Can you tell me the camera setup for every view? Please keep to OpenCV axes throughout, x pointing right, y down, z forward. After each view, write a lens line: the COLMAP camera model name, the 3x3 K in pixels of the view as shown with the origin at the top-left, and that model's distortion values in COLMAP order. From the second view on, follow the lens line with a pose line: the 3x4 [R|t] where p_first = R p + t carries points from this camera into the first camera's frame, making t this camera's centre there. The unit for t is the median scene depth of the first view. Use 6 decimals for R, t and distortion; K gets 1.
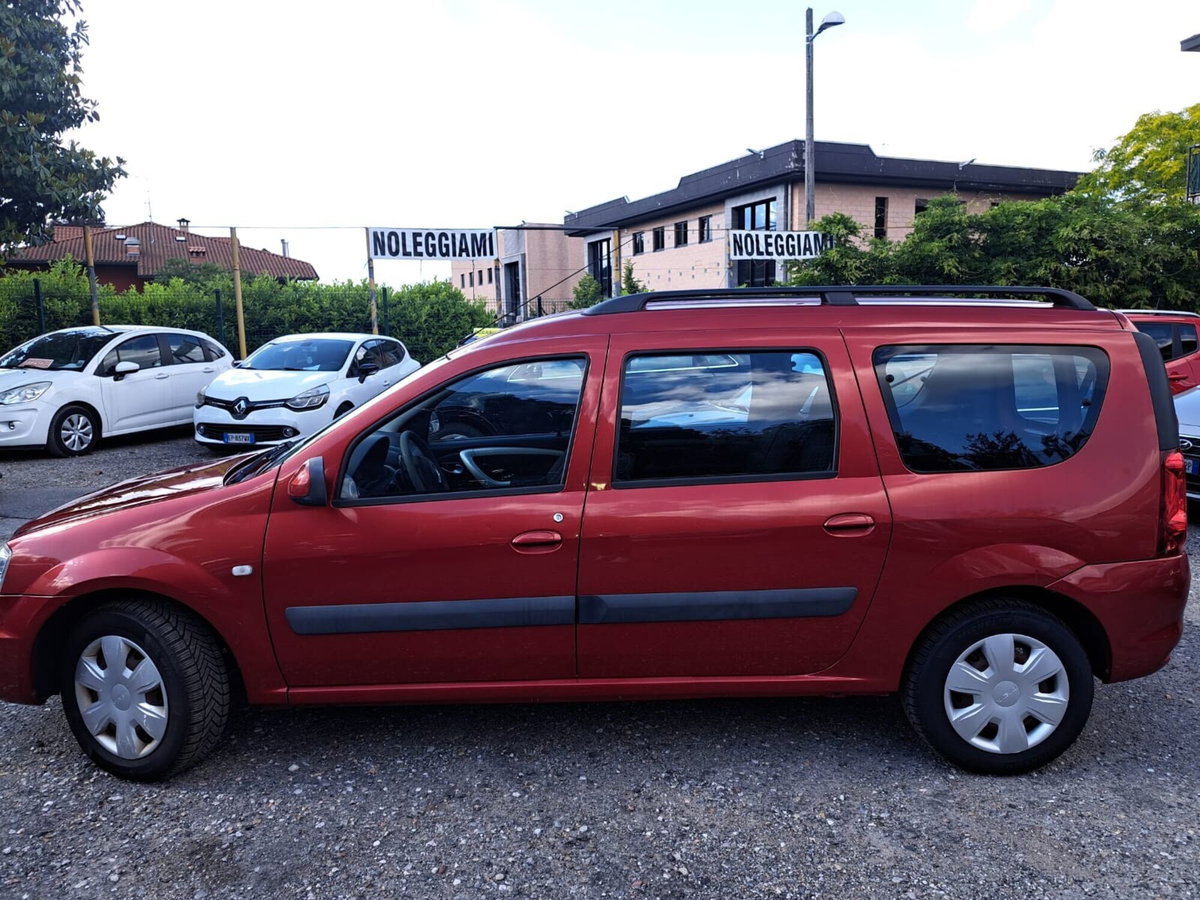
lens RADIAL K [[864.7, 0, 600.0], [0, 864.7, 450.0], [0, 0, 1]] dist [0.056721, -0.052783]
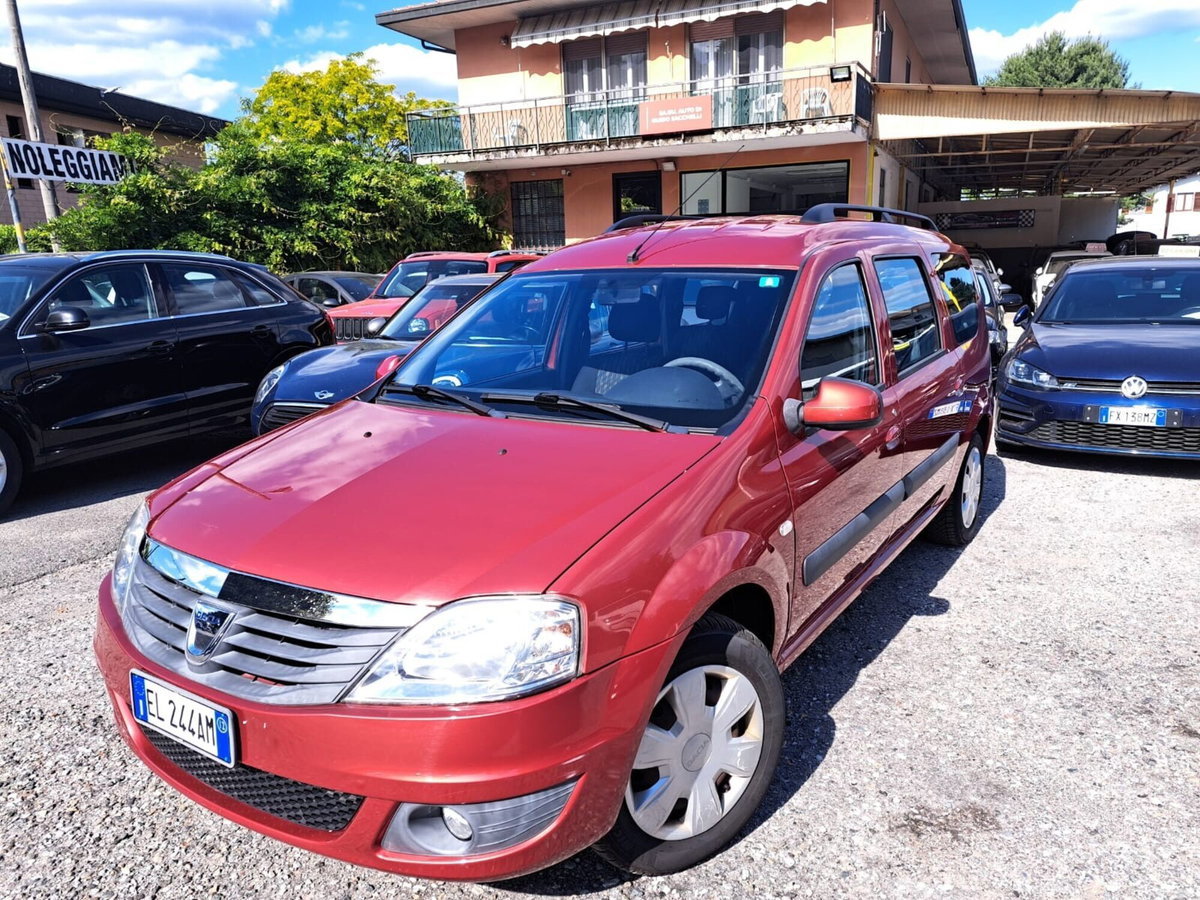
lens RADIAL K [[861.1, 0, 626.1], [0, 861.1, 464.3], [0, 0, 1]] dist [0.058510, -0.052330]
pose [[0.551790, -0.186807, 0.812792, -0.217419], [0.128717, 0.981989, 0.138311, -0.009431], [-0.823990, 0.028302, 0.565897, 0.128040]]
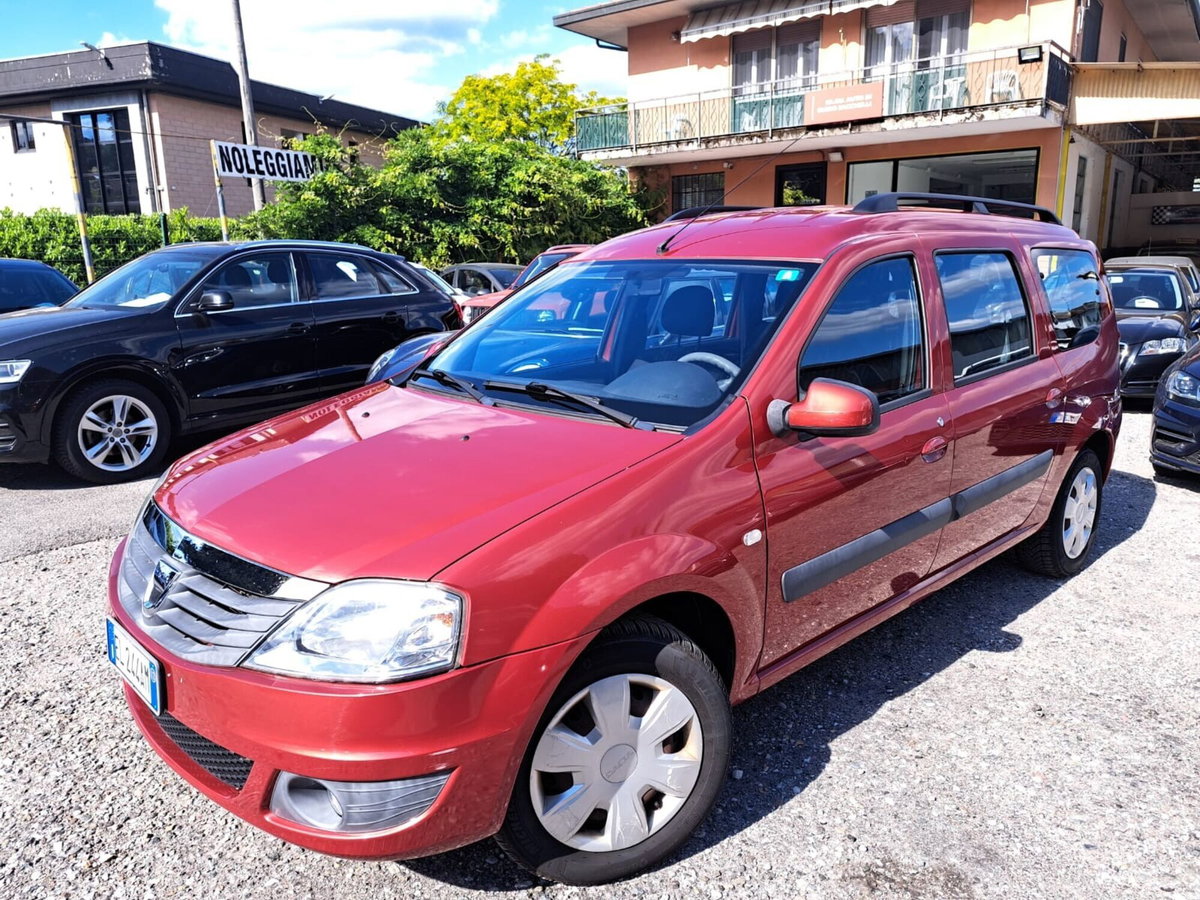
lens RADIAL K [[864.7, 0, 600.0], [0, 864.7, 450.0], [0, 0, 1]] dist [0.056721, -0.052783]
pose [[0.726776, -0.139303, 0.672601, -0.192333], [0.093723, 0.990172, 0.103803, -0.005126], [-0.680451, -0.012403, 0.732689, 0.103765]]
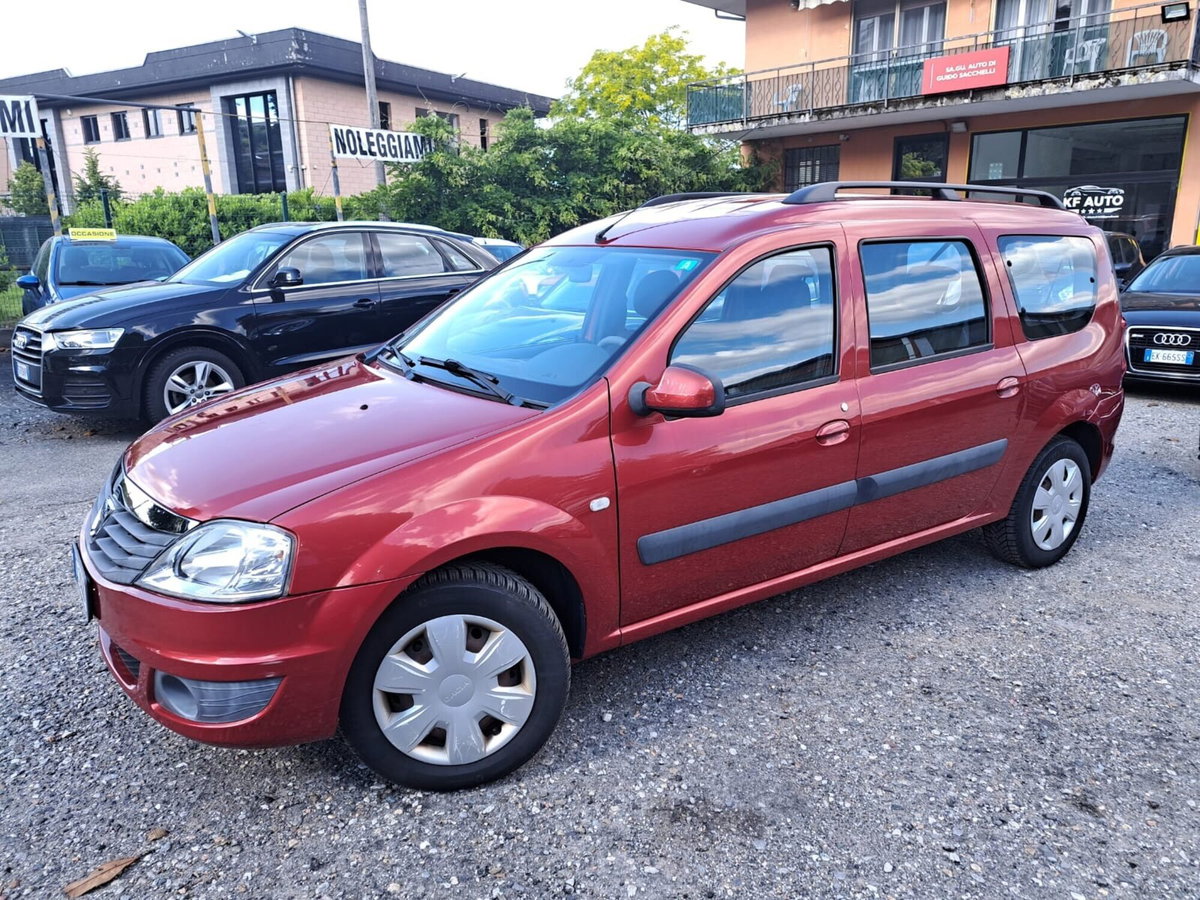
lens RADIAL K [[862.5, 0, 597.3], [0, 862.5, 459.5], [0, 0, 1]] dist [0.054053, -0.043801]
pose [[0.824727, -0.132560, 0.549775, -0.166106], [0.072559, 0.988908, 0.129597, -0.002443], [-0.560857, -0.066991, 0.825198, 0.060728]]
